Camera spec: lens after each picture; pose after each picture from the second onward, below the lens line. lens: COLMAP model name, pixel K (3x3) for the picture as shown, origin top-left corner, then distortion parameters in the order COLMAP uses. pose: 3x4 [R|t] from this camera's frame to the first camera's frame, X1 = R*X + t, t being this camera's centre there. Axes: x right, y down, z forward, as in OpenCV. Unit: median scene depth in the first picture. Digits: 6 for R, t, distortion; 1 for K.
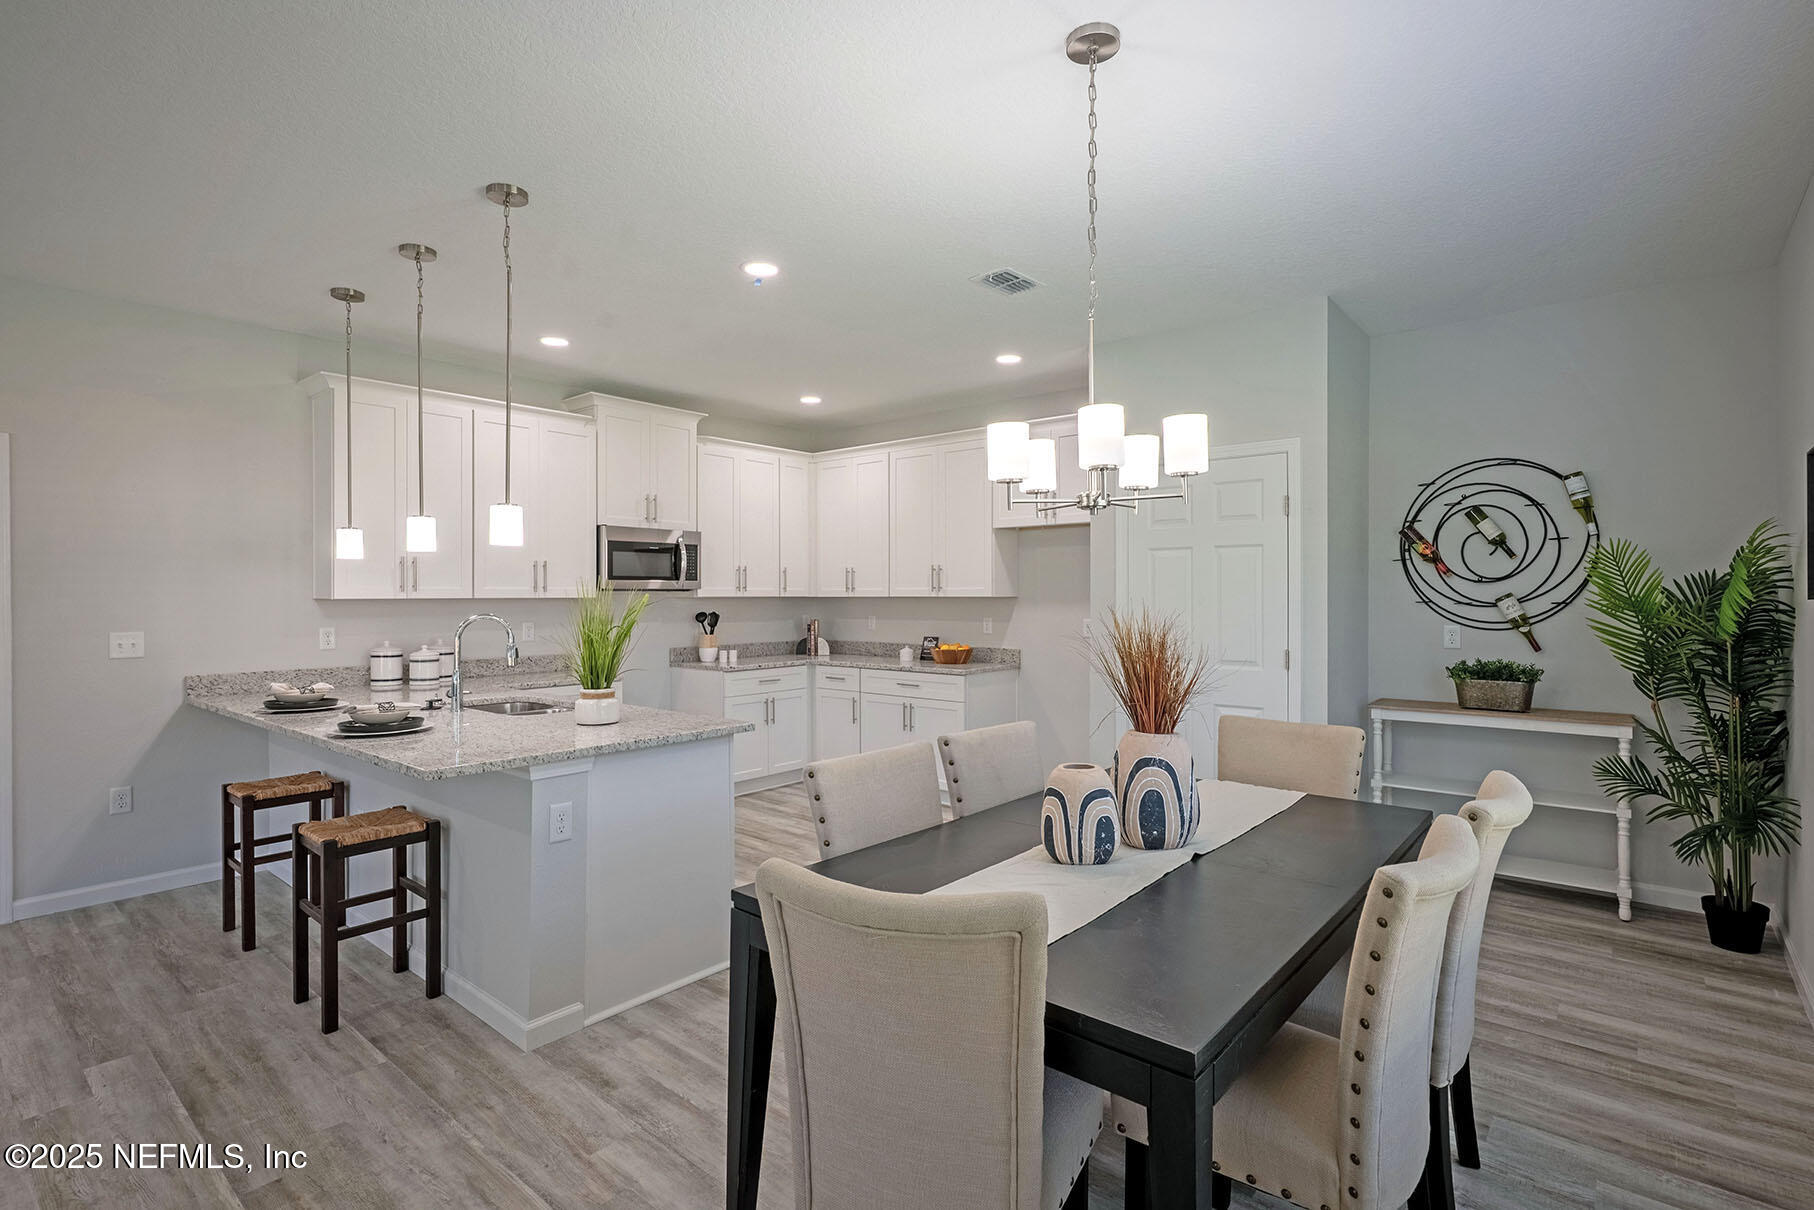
lens RADIAL K [[868.9, 0, 899.8], [0, 868.9, 602.6], [0, 0, 1]] dist [-0.001872, 0.002247]
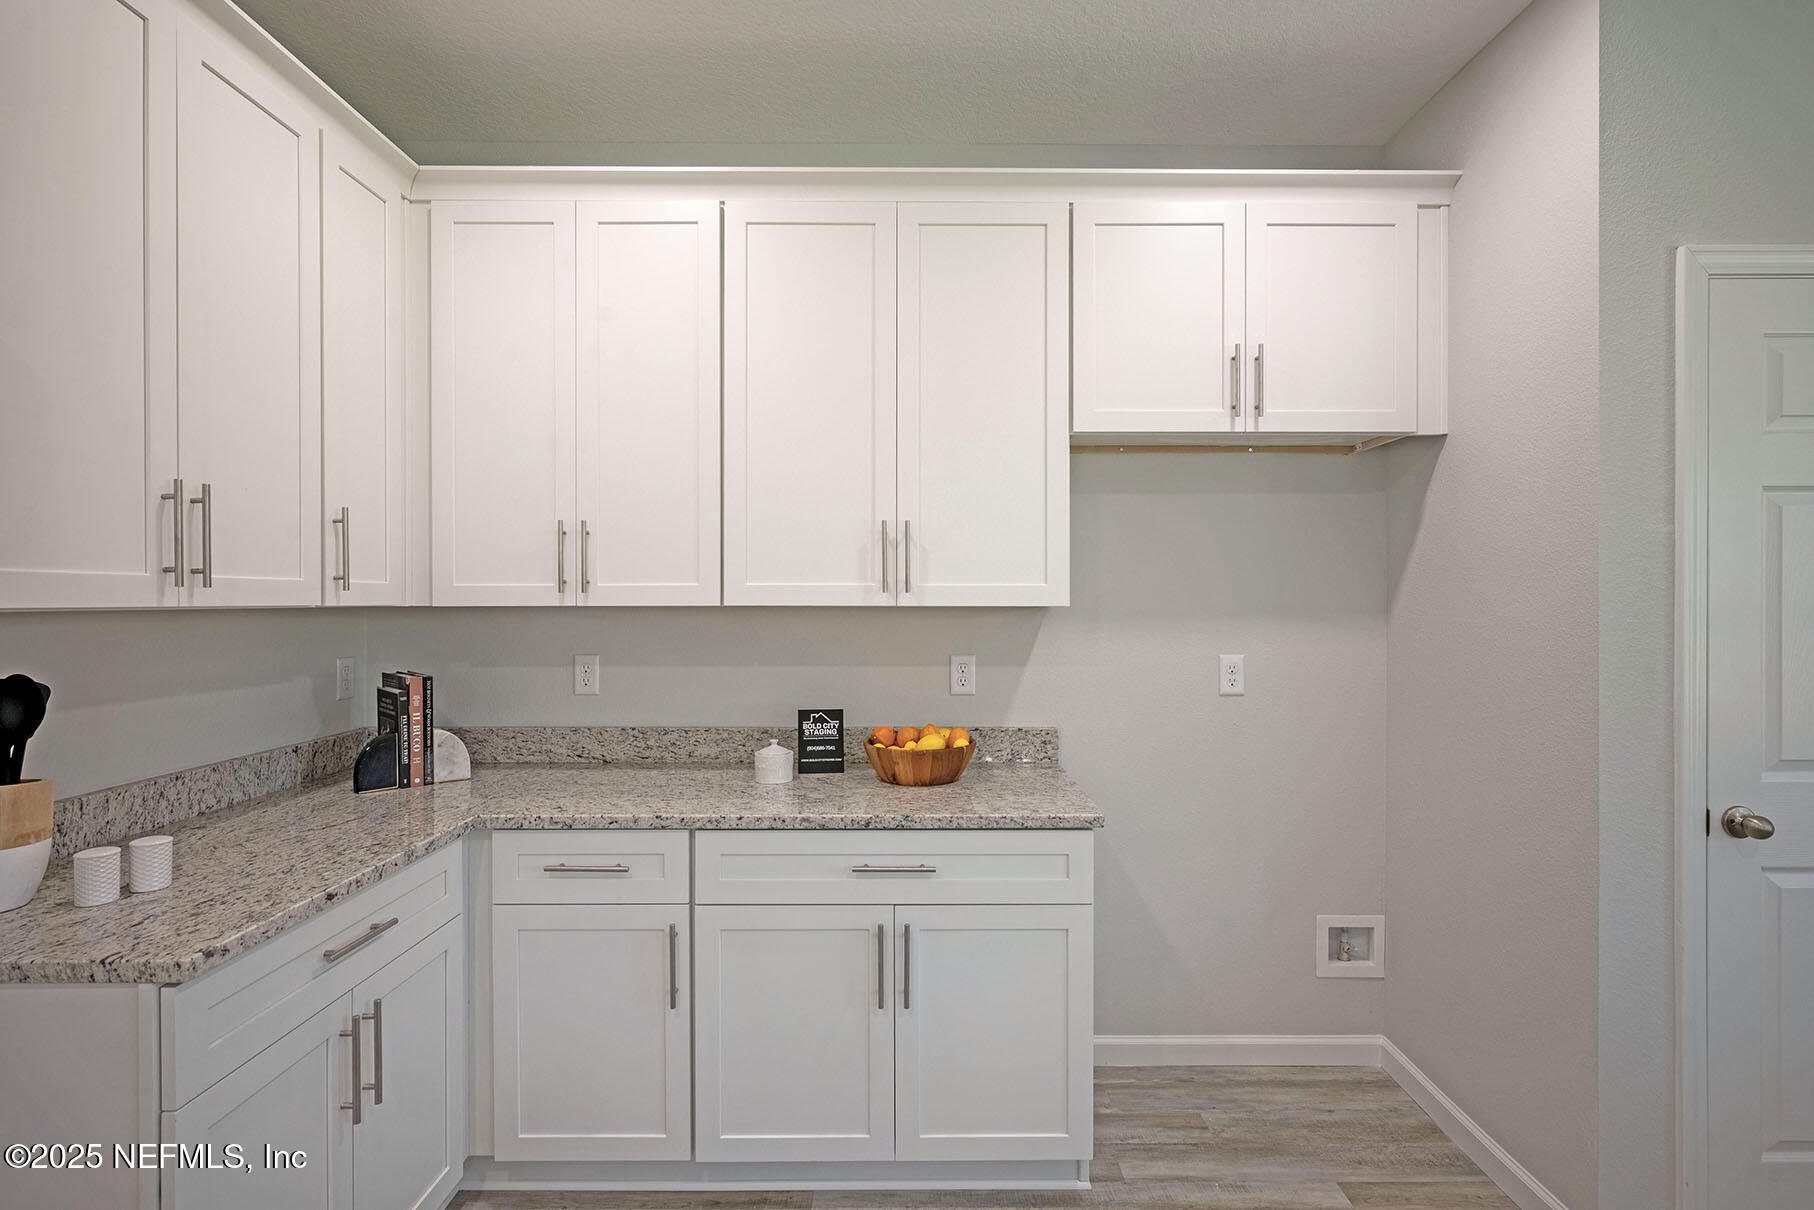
lens RADIAL K [[868.9, 0, 899.8], [0, 868.9, 602.6], [0, 0, 1]] dist [-0.001872, 0.002247]
pose [[0.765244, 0.000826, 0.643740, -0.187001], [0.007566, 0.999919, -0.010278, -0.003709], [-0.643696, 0.012736, 0.765176, 0.682683]]
